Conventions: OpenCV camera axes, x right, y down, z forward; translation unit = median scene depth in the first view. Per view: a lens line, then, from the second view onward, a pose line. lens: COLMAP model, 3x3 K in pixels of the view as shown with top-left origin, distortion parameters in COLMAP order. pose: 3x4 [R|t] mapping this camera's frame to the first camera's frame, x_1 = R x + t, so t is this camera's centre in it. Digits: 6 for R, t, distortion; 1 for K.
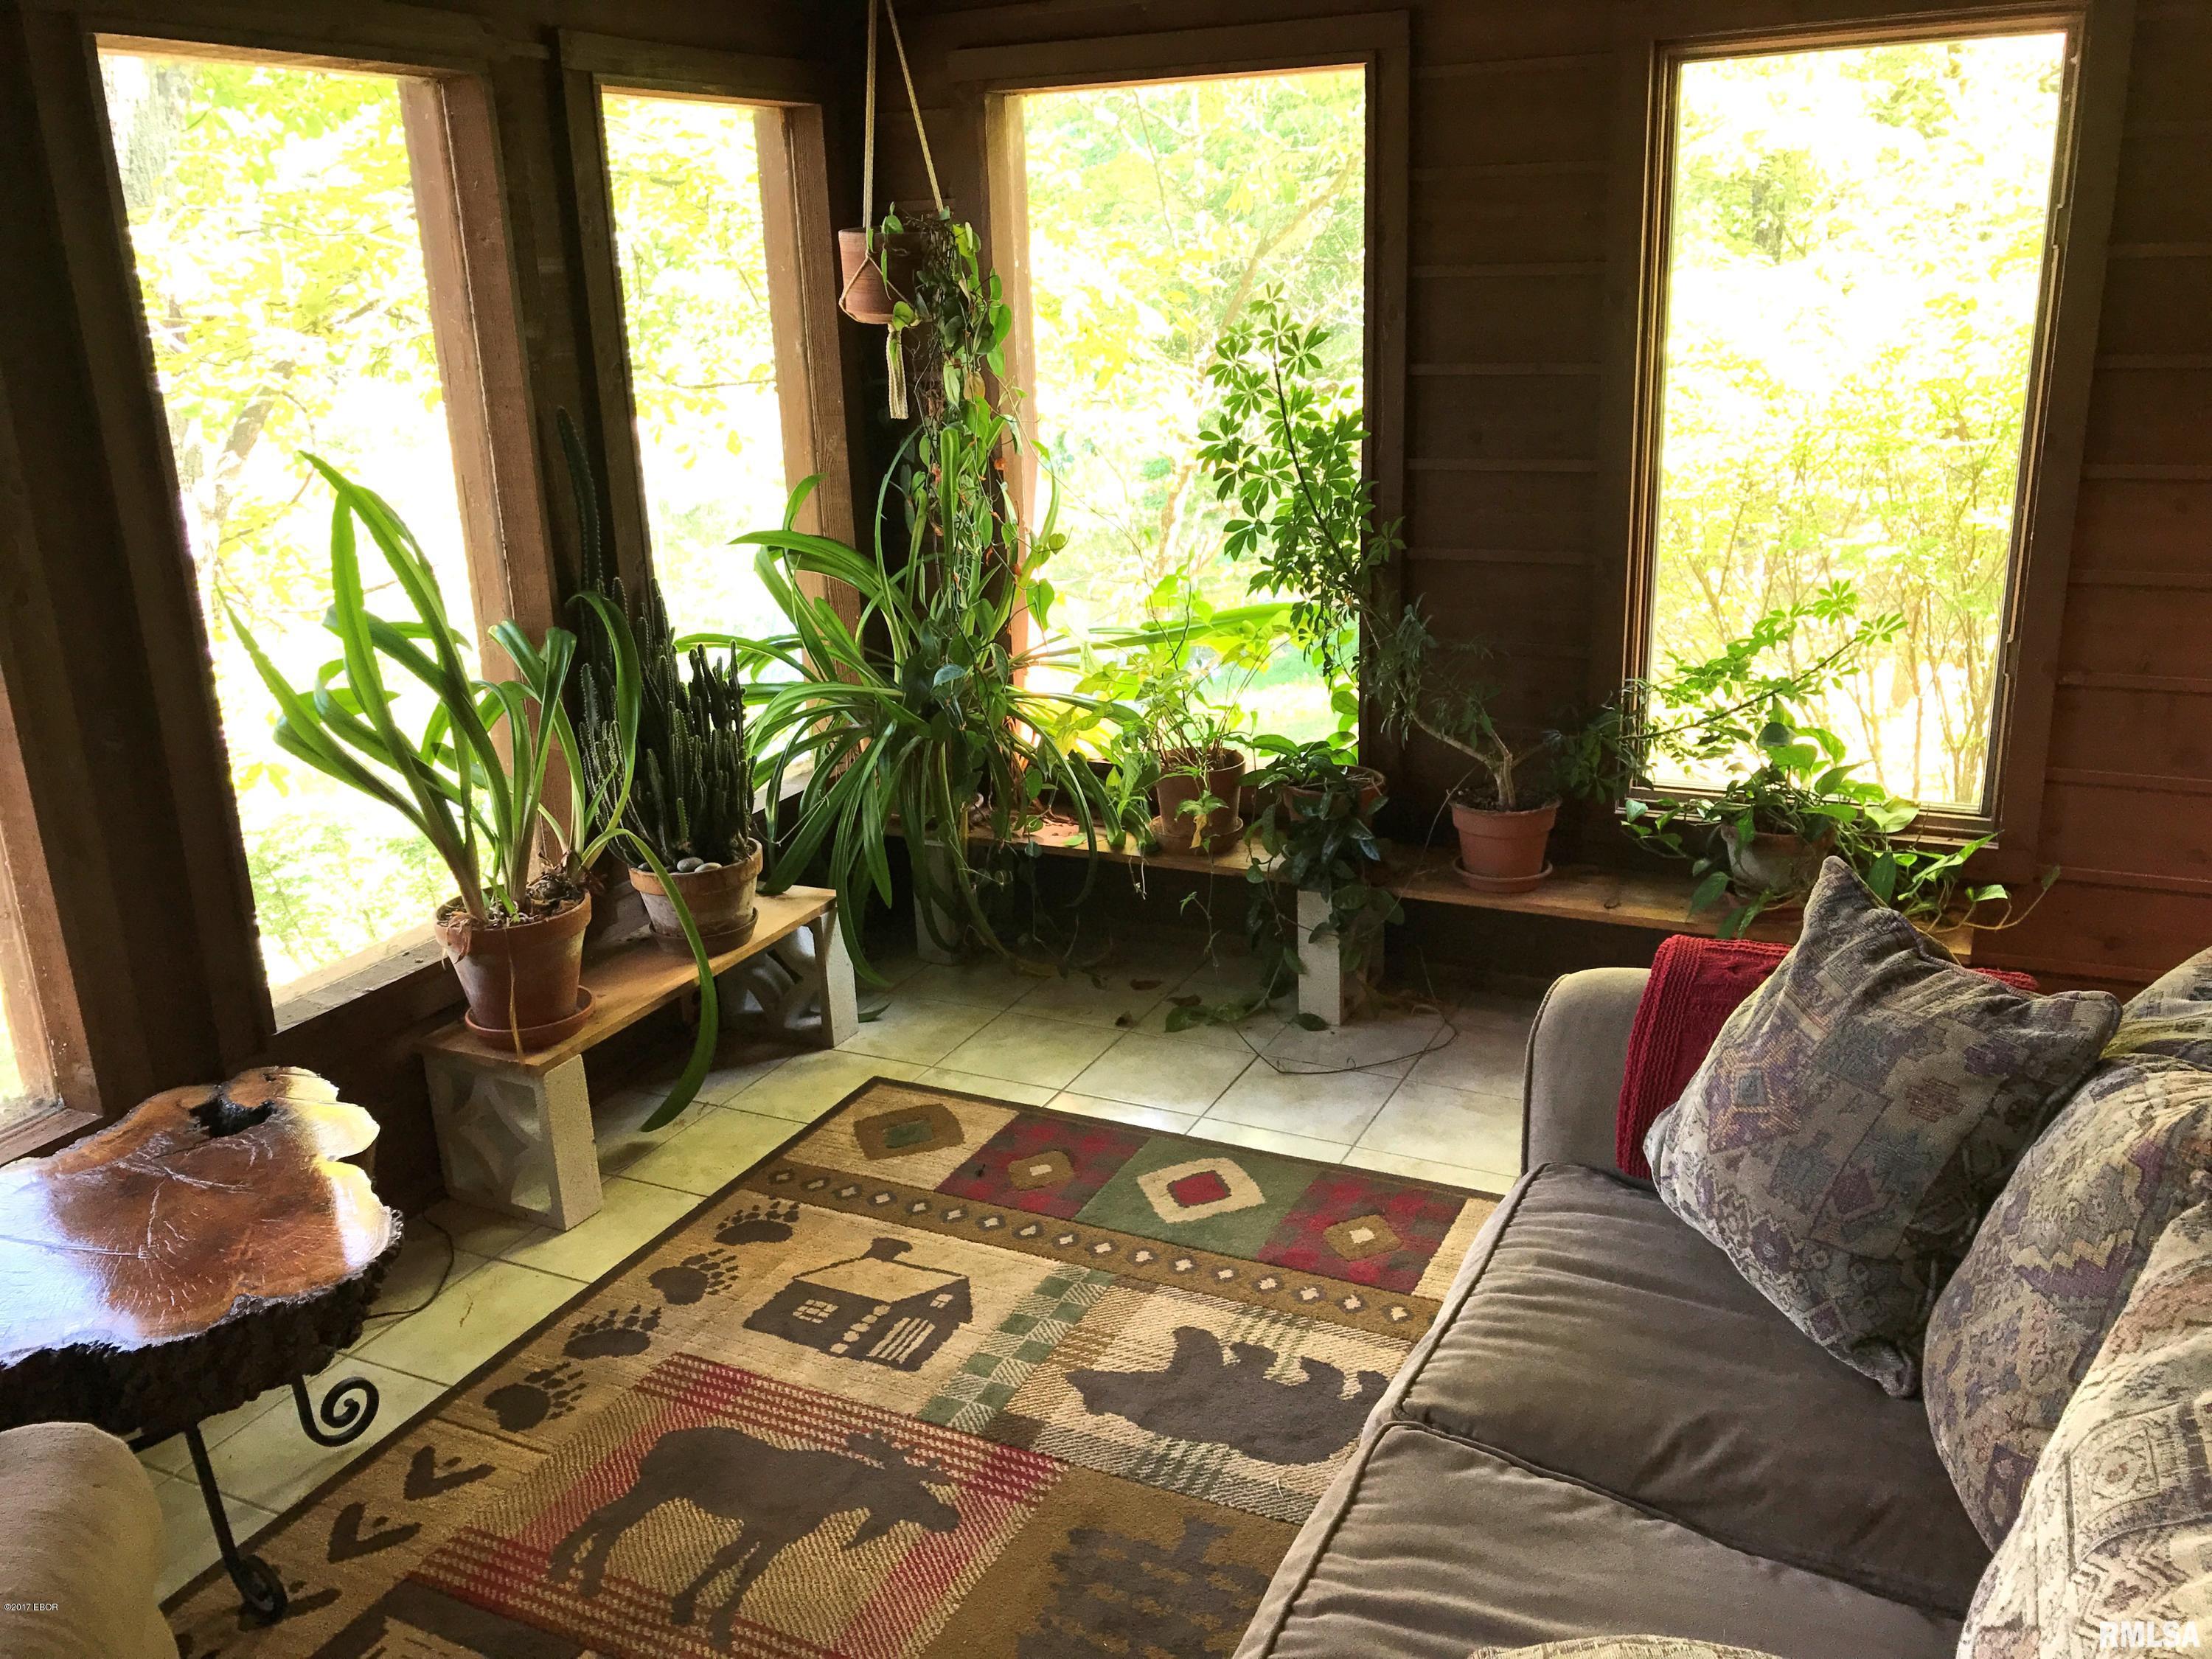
lens RADIAL K [[1835.7, 0, 1113.2], [0, 1835.7, 826.1], [0, 0, 1]] dist [0.062577, -0.164277]
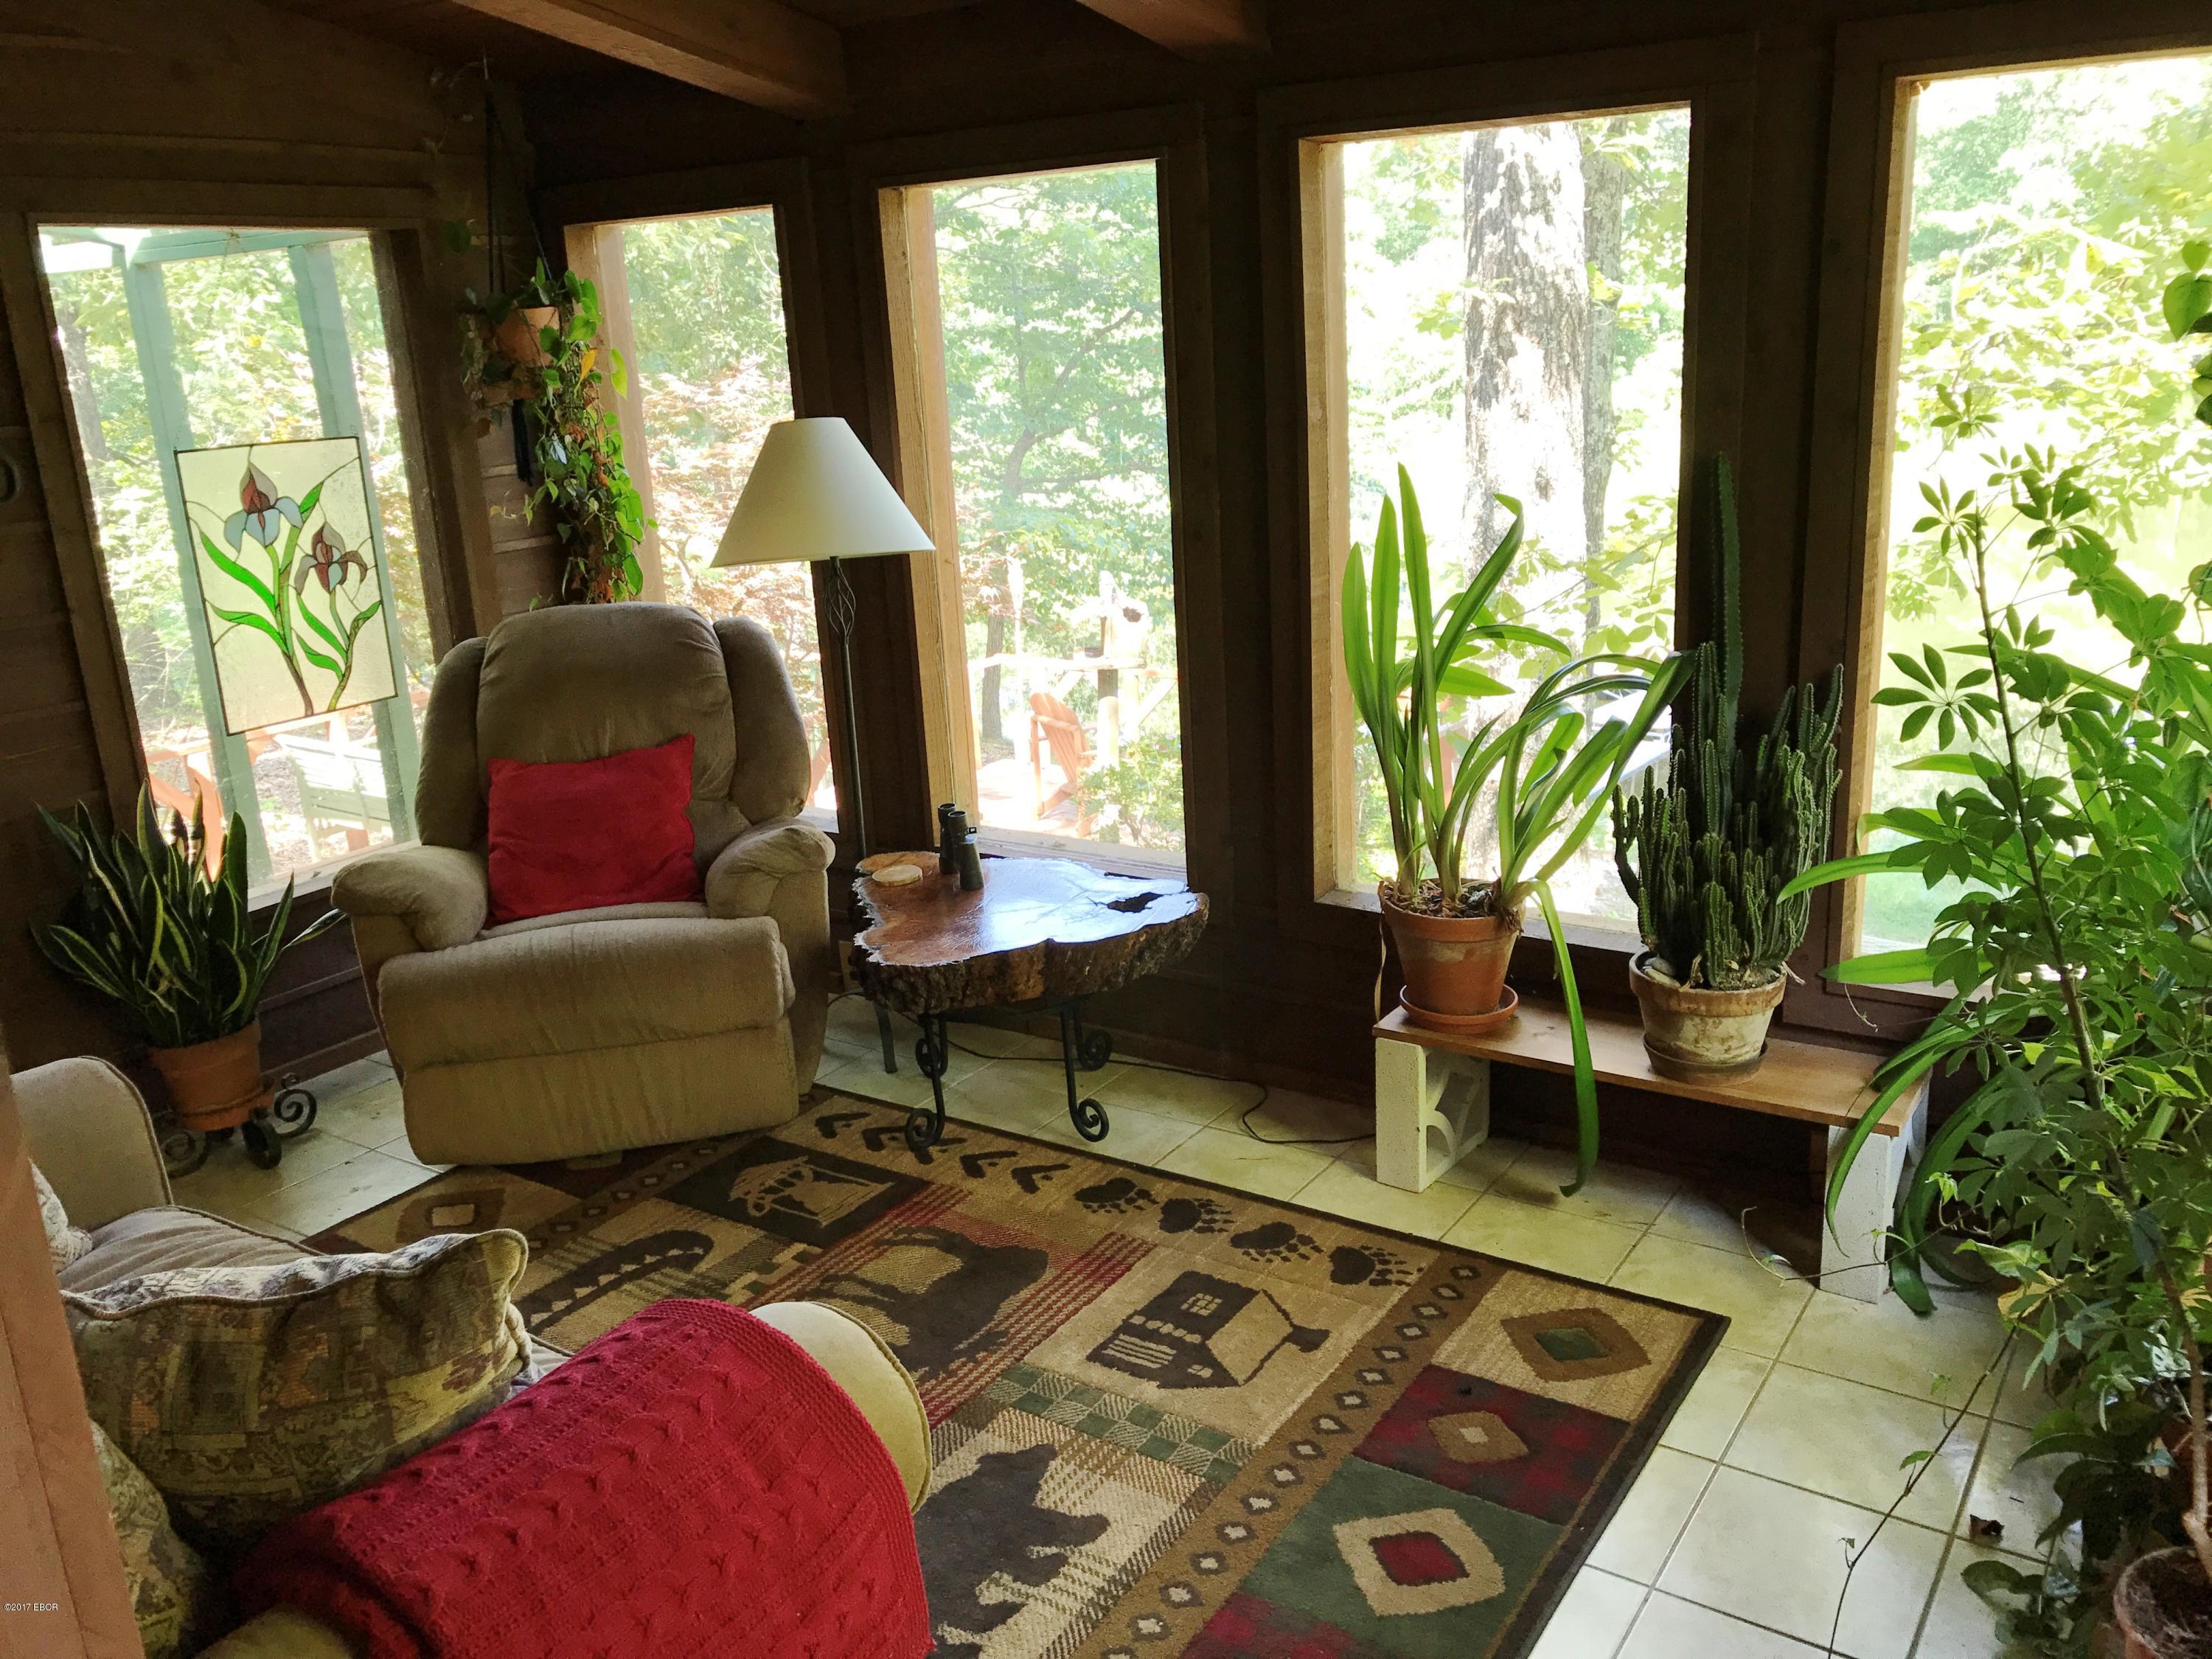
lens RADIAL K [[1835.7, 0, 1113.2], [0, 1835.7, 826.1], [0, 0, 1]] dist [0.062577, -0.164277]
pose [[-0.142258, 0.317807, -0.937423, 0.780907], [-0.243692, 0.906659, 0.344359, -0.355649], [0.959363, 0.277431, -0.051532, 0.945894]]
